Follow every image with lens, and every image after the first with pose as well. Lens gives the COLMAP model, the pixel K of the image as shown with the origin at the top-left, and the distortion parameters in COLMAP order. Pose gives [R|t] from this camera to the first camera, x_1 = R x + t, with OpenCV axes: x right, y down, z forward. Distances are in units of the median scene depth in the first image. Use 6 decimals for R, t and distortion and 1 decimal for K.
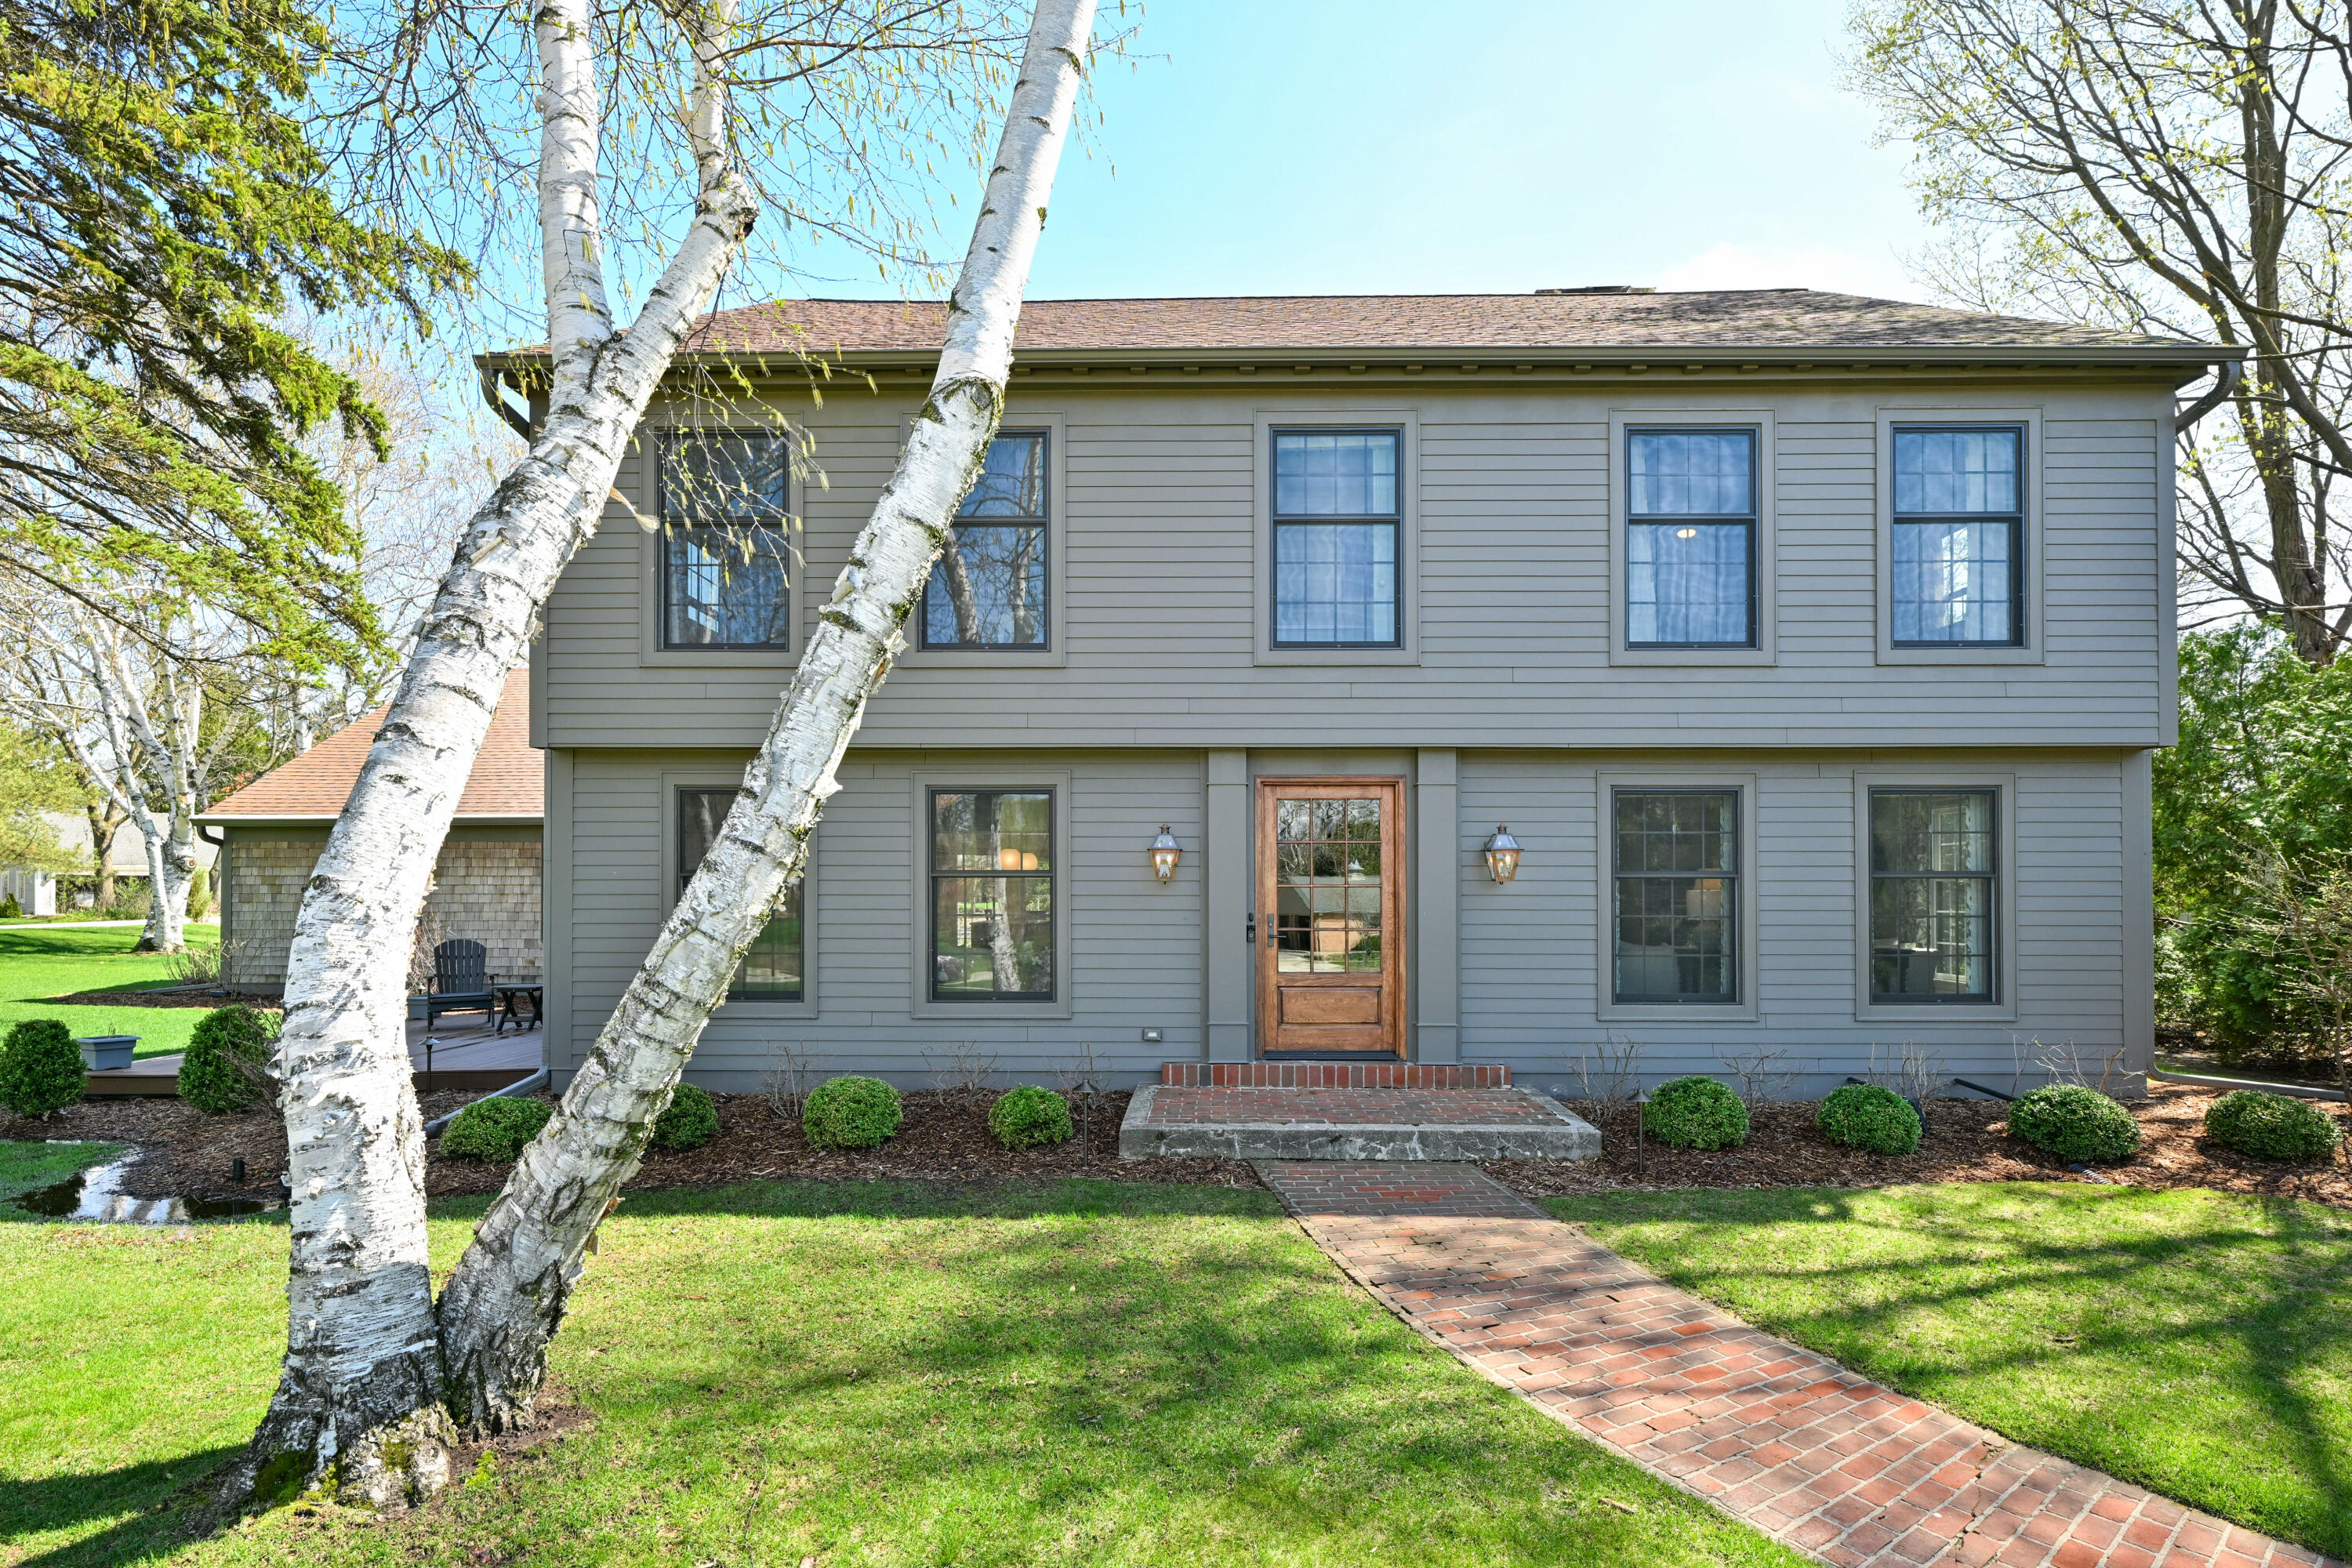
lens RADIAL K [[1074.3, 0, 1148.2], [0, 1074.3, 855.1], [0, 0, 1]] dist [-0.002231, 0.000114]
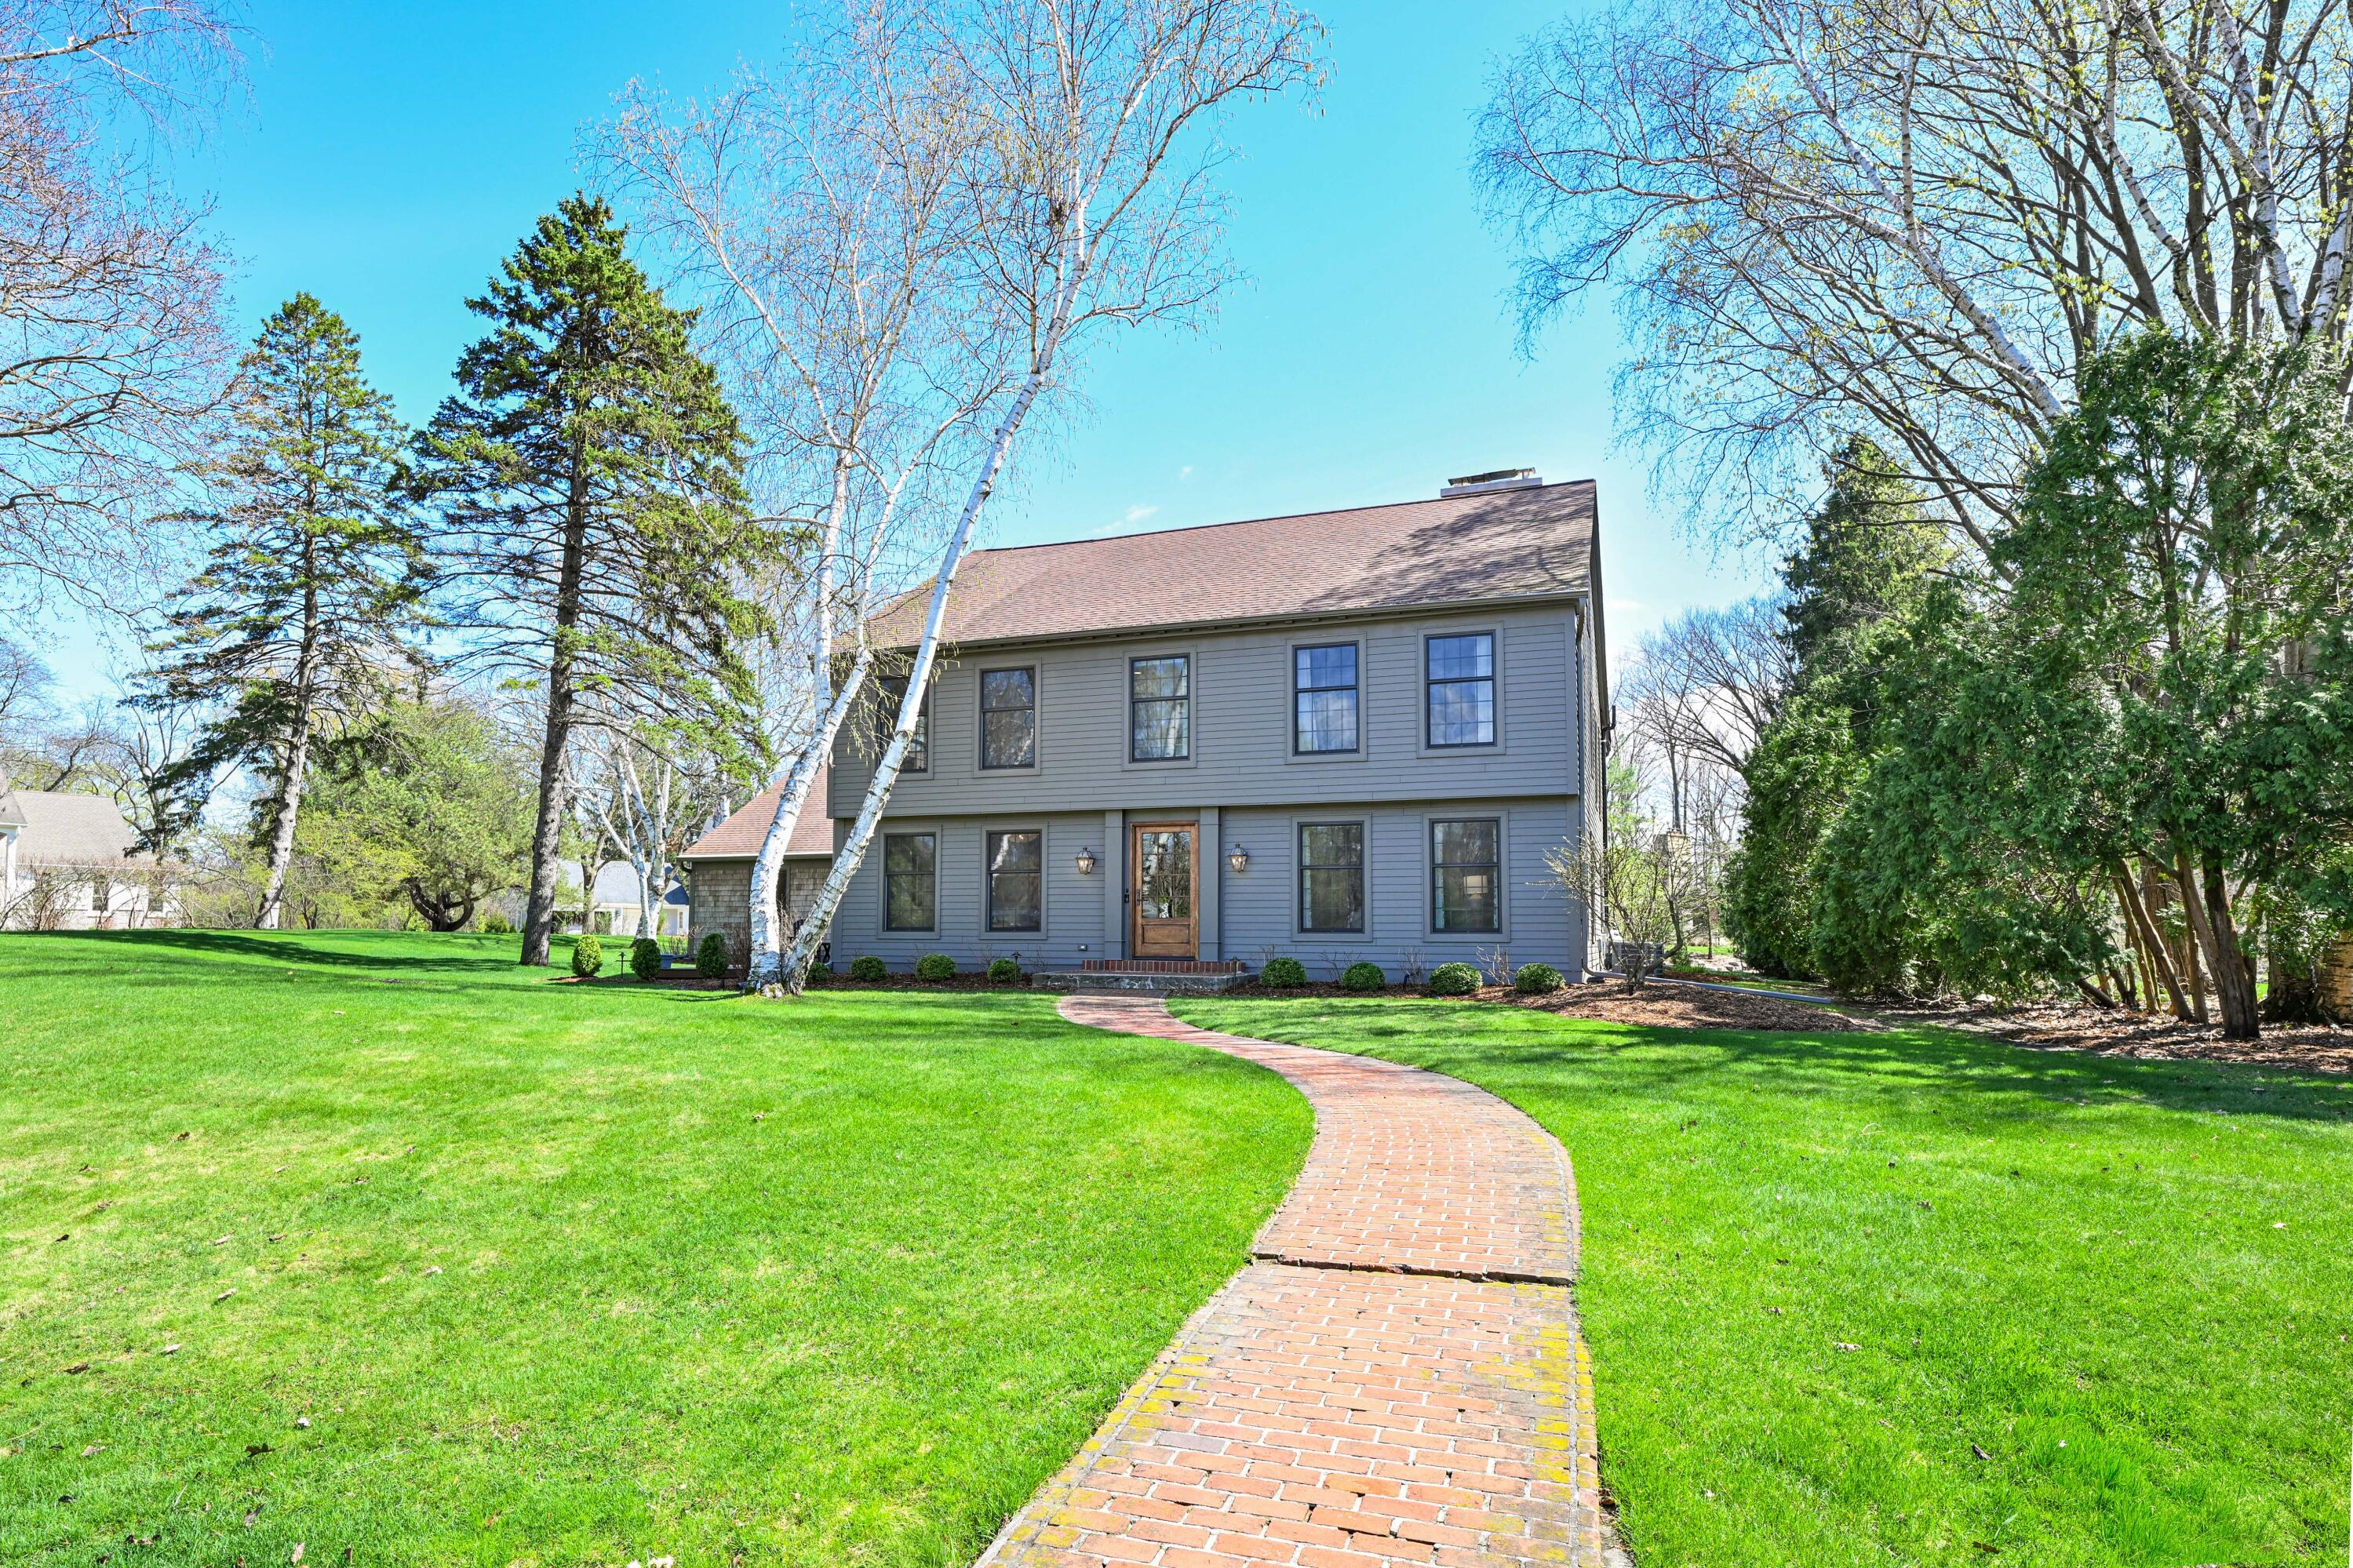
lens RADIAL K [[1340.2, 0, 1176.6], [0, 1340.2, 786.8], [0, 0, 1]] dist [0.005998, 0.000568]
pose [[0.947399, -0.034647, -0.318173, 0.998510], [0.006967, 0.996120, -0.087728, 0.084121], [0.319978, 0.080897, 0.943965, -1.403648]]
